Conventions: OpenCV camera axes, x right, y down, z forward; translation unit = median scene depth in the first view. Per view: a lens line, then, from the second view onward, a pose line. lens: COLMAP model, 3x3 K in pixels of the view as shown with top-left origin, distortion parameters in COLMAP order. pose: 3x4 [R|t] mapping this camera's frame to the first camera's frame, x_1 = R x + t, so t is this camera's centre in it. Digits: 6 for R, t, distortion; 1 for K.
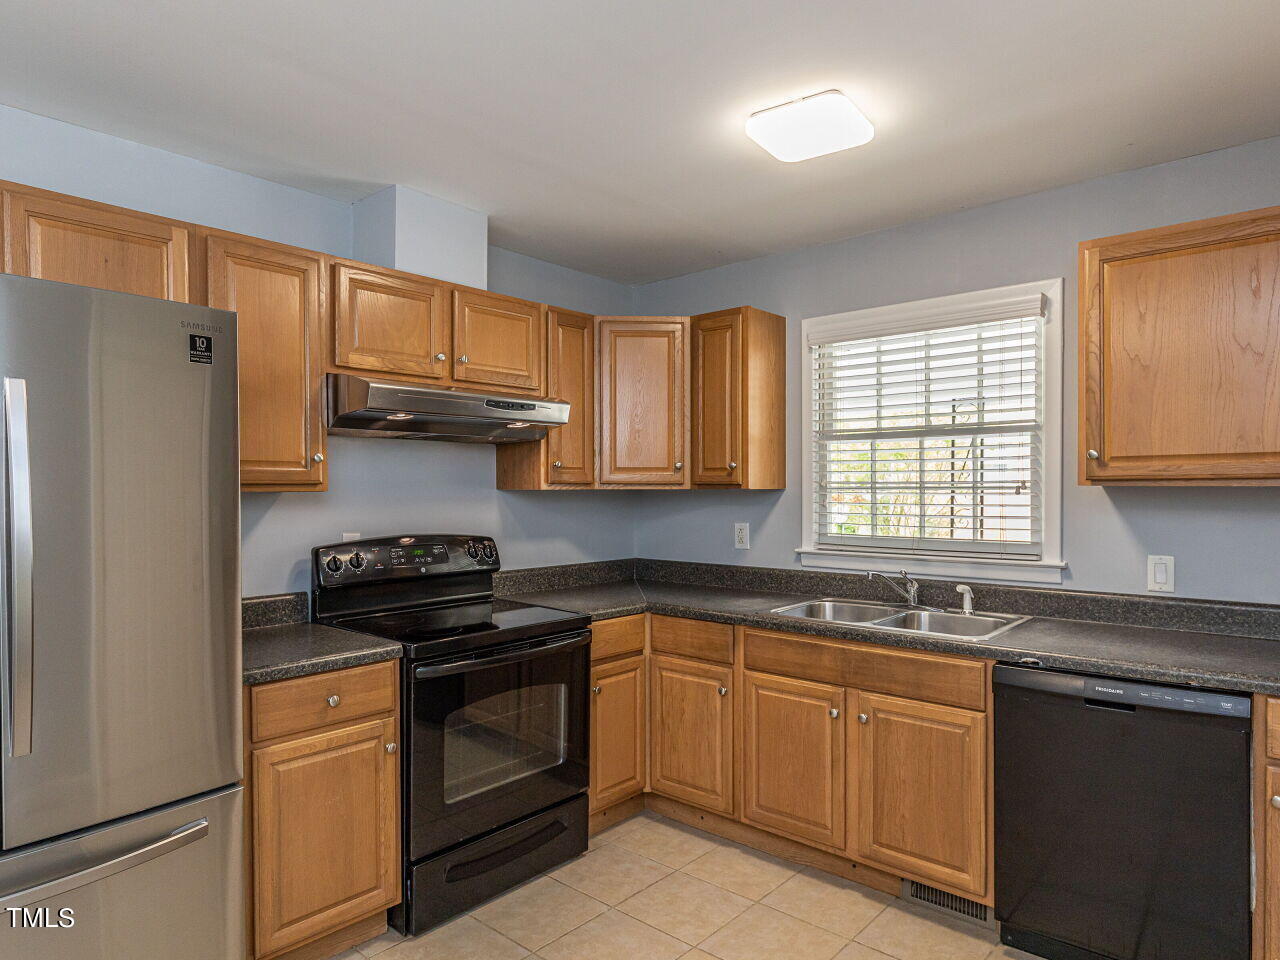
lens RADIAL K [[788.7, 0, 647.4], [0, 788.7, 496.9], [0, 0, 1]] dist [-0.004454, 0.002518]
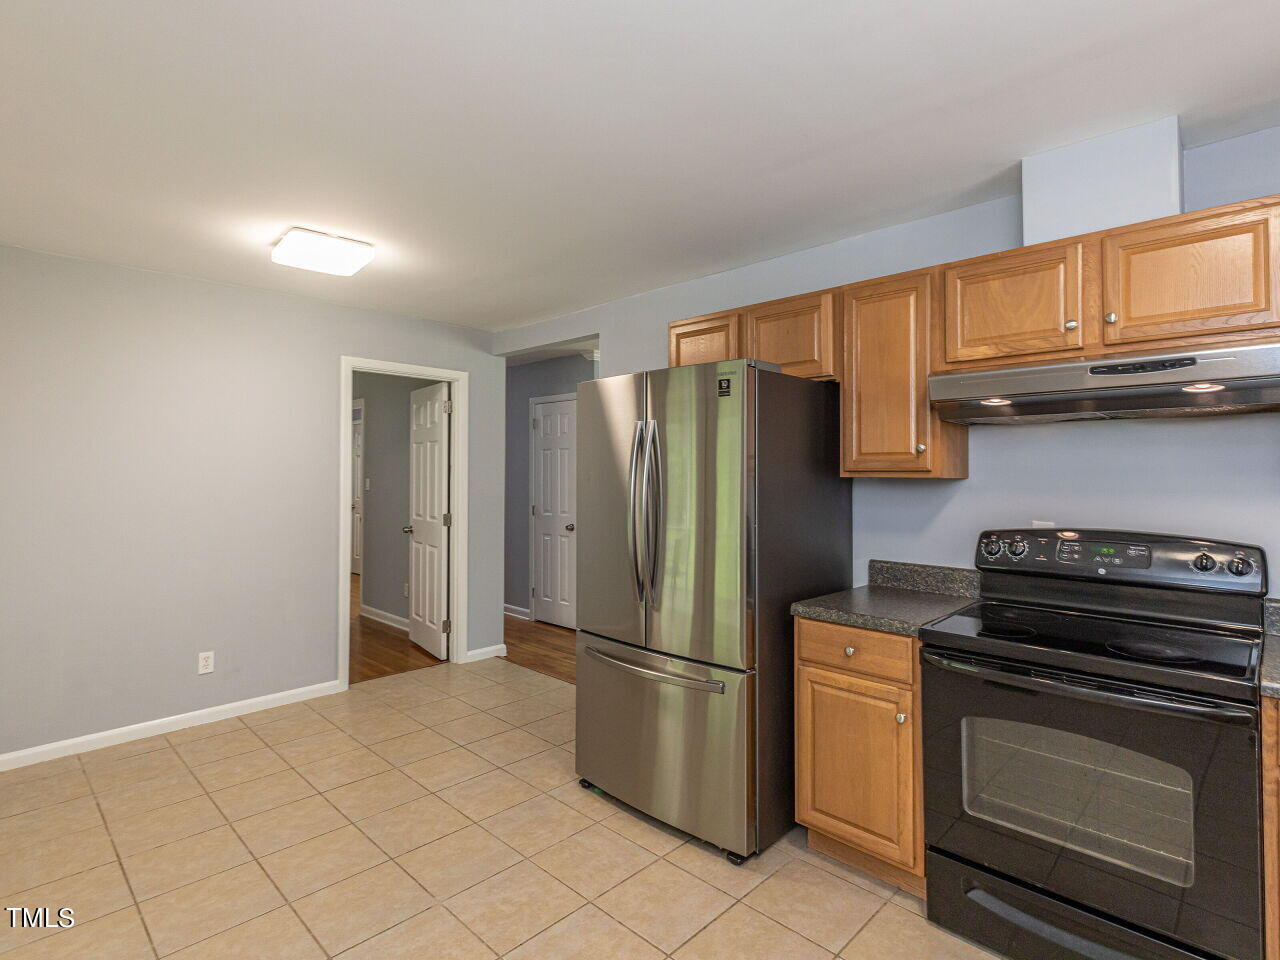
lens RADIAL K [[656.0, 0, 628.2], [0, 656.0, 459.7], [0, 0, 1]] dist [0.000279, 0.000648]
pose [[-0.067876, -0.017112, -0.997547, 0.527098], [-0.015344, 0.999753, -0.016106, -0.010861], [0.997576, 0.014213, -0.068122, 0.607482]]
